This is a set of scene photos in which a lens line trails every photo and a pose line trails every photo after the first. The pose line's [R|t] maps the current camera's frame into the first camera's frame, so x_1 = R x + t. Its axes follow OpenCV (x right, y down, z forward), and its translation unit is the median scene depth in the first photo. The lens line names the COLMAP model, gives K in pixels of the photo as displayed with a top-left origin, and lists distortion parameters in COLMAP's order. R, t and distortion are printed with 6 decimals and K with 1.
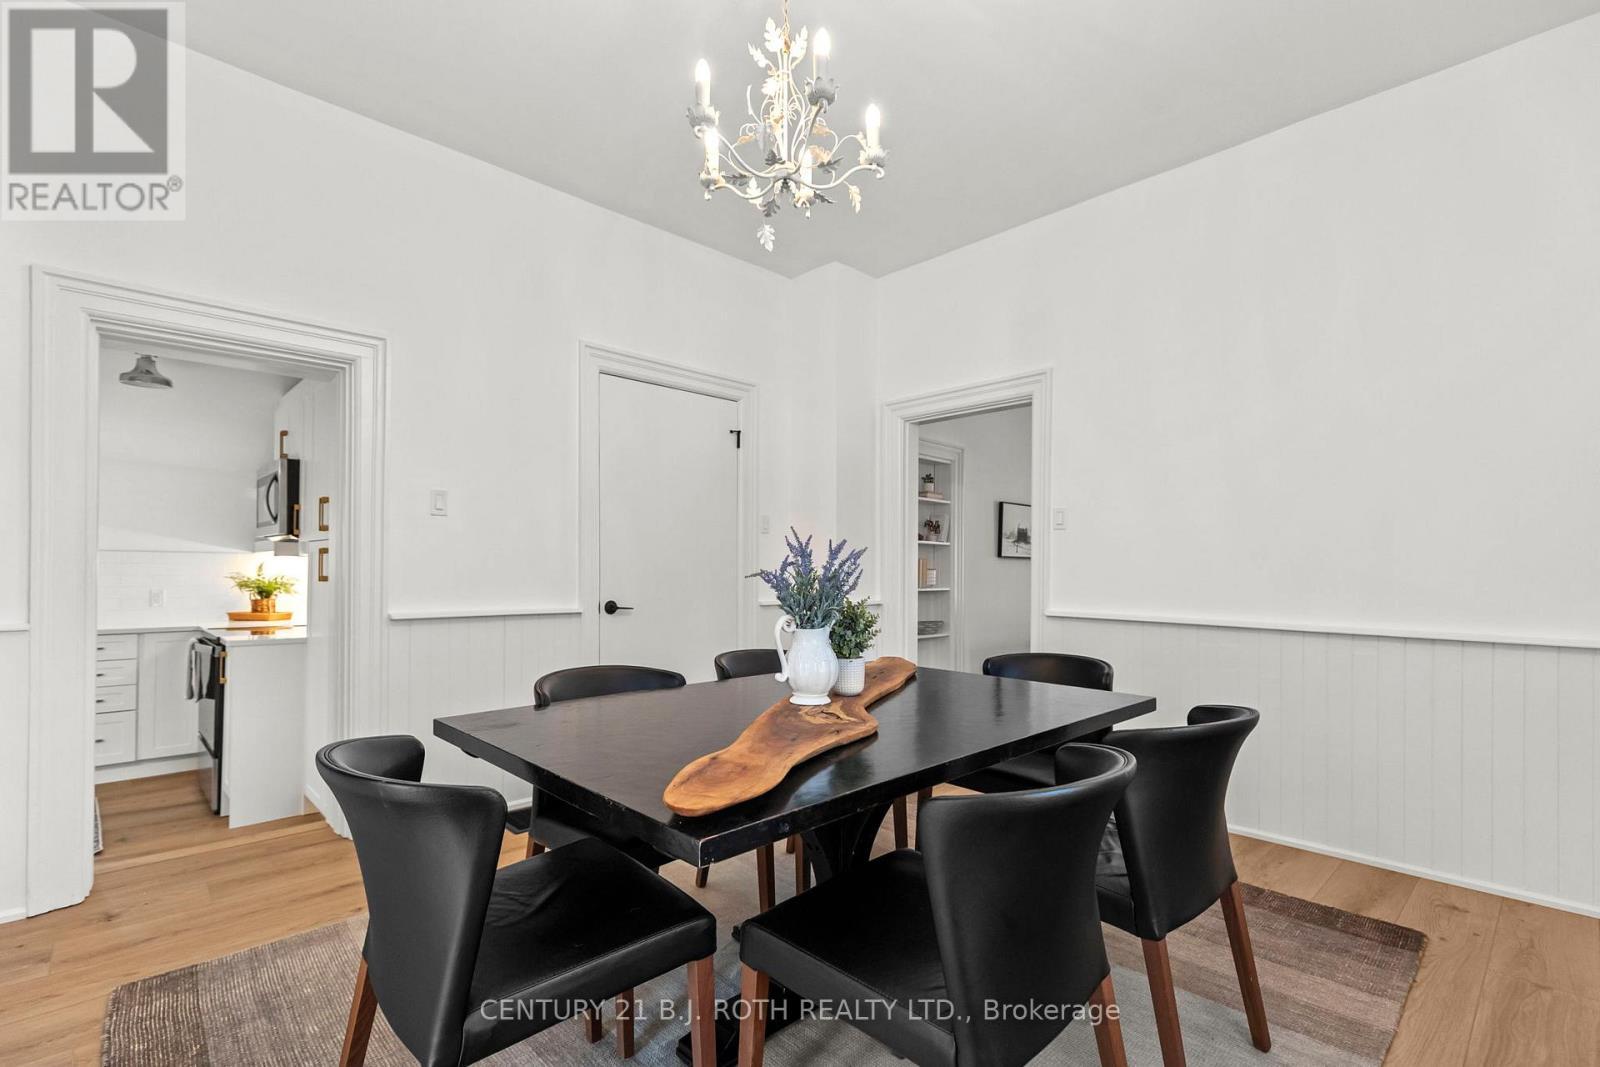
lens RADIAL K [[727.9, 0, 805.3], [0, 727.9, 558.6], [0, 0, 1]] dist [0.002252, -0.000254]
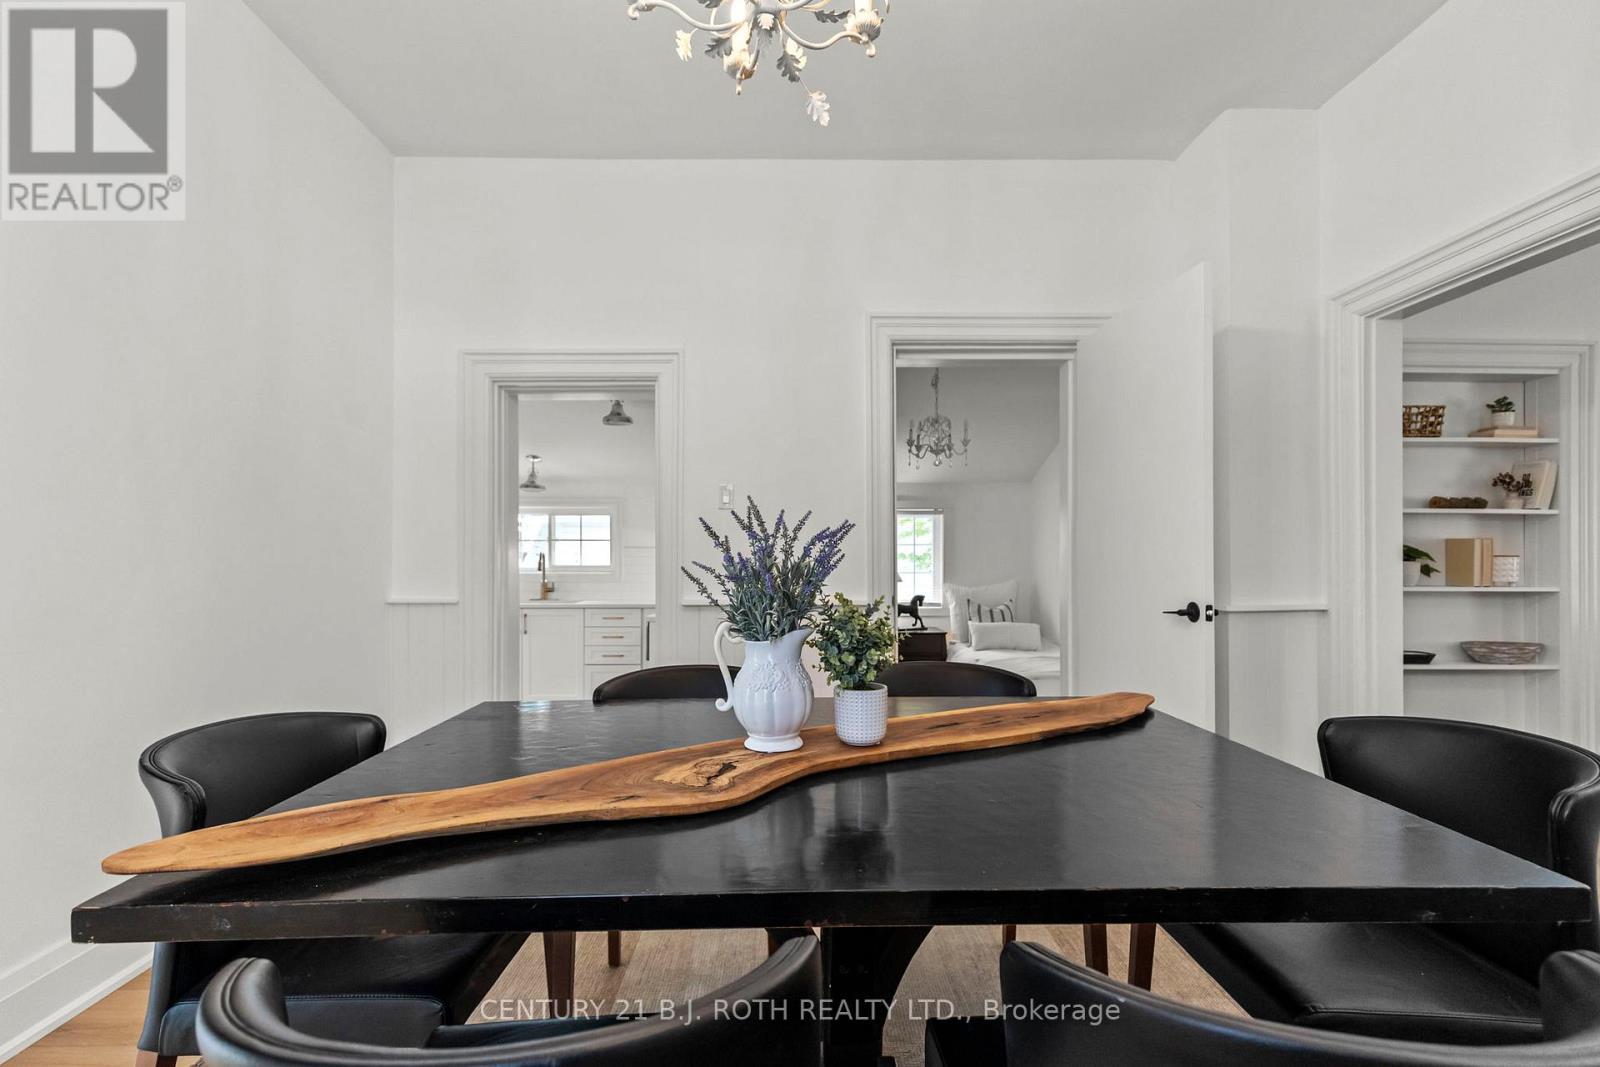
lens RADIAL K [[727.9, 0, 788.4], [0, 727.9, 554.7], [0, 0, 1]] dist [0.002252, -0.000254]
pose [[0.726749, -0.010898, -0.686816, 0.235606], [0.015712, 0.999876, 0.000760, 0.006047], [0.686723, -0.011343, 0.726831, 0.239039]]
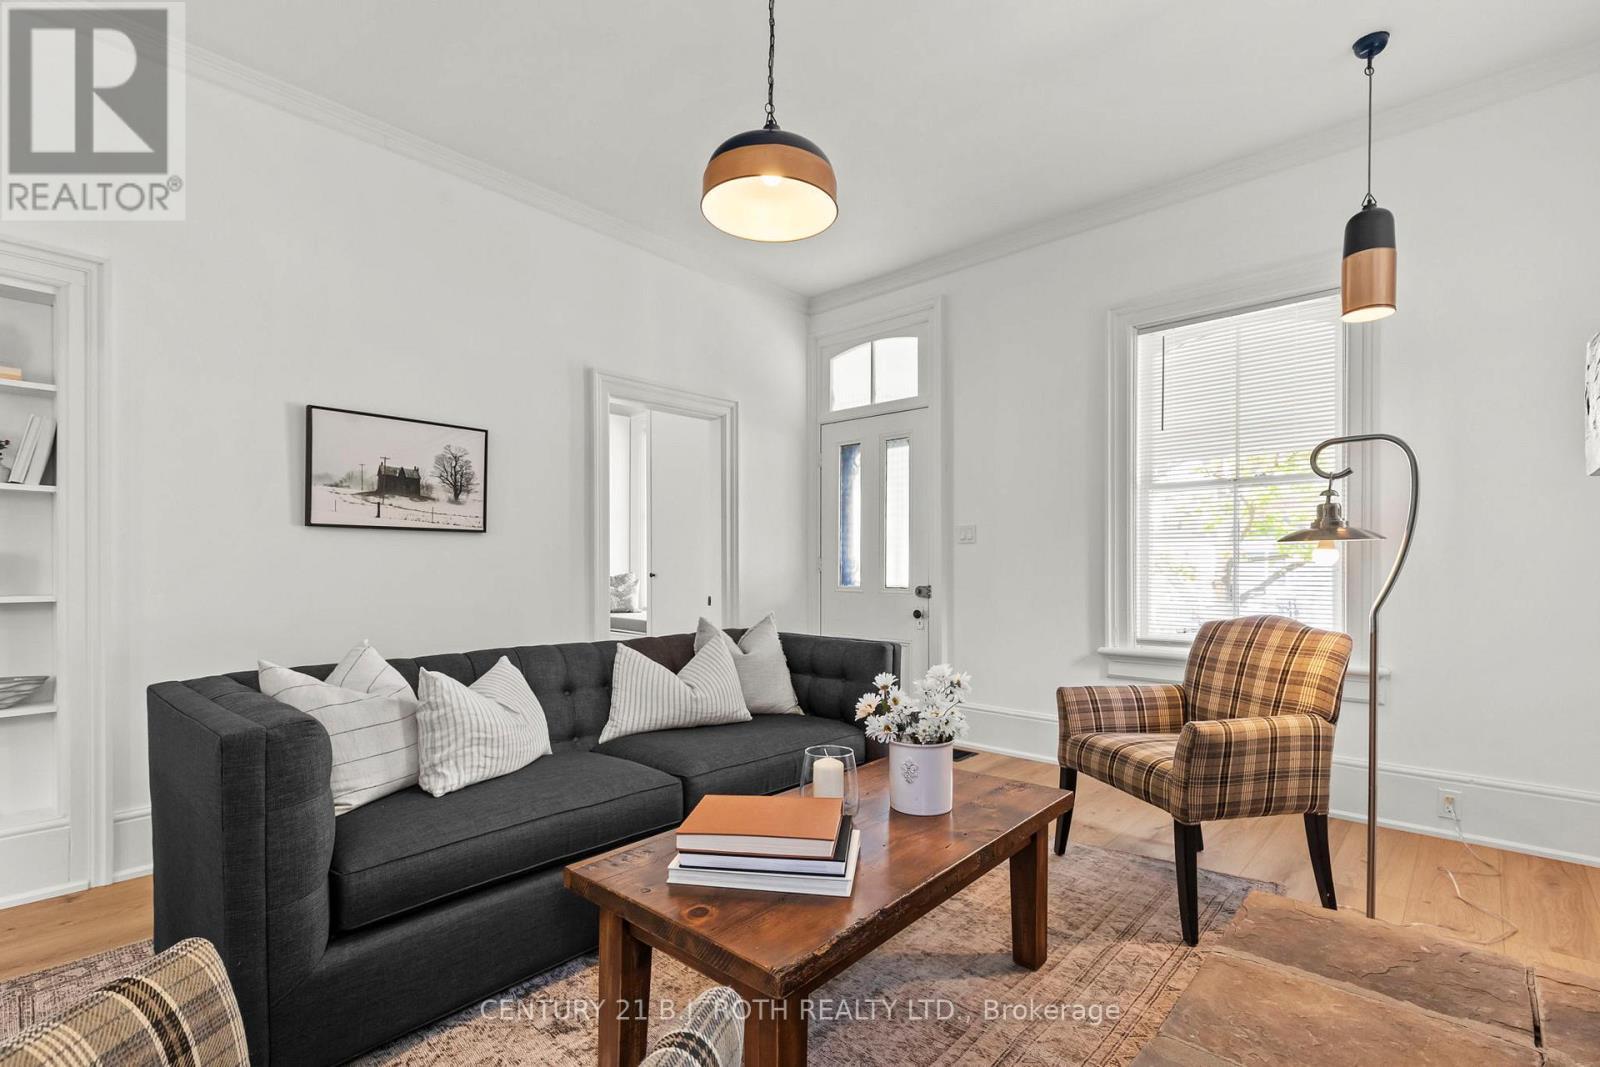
lens RADIAL K [[727.9, 0, 803.4], [0, 727.9, 565.1], [0, 0, 1]] dist [0.002252, -0.000254]
pose [[0.996743, -0.007913, 0.080255, 0.913402], [0.006500, 0.999820, 0.017852, 0.028174], [-0.080382, -0.017272, 0.996614, 0.862937]]
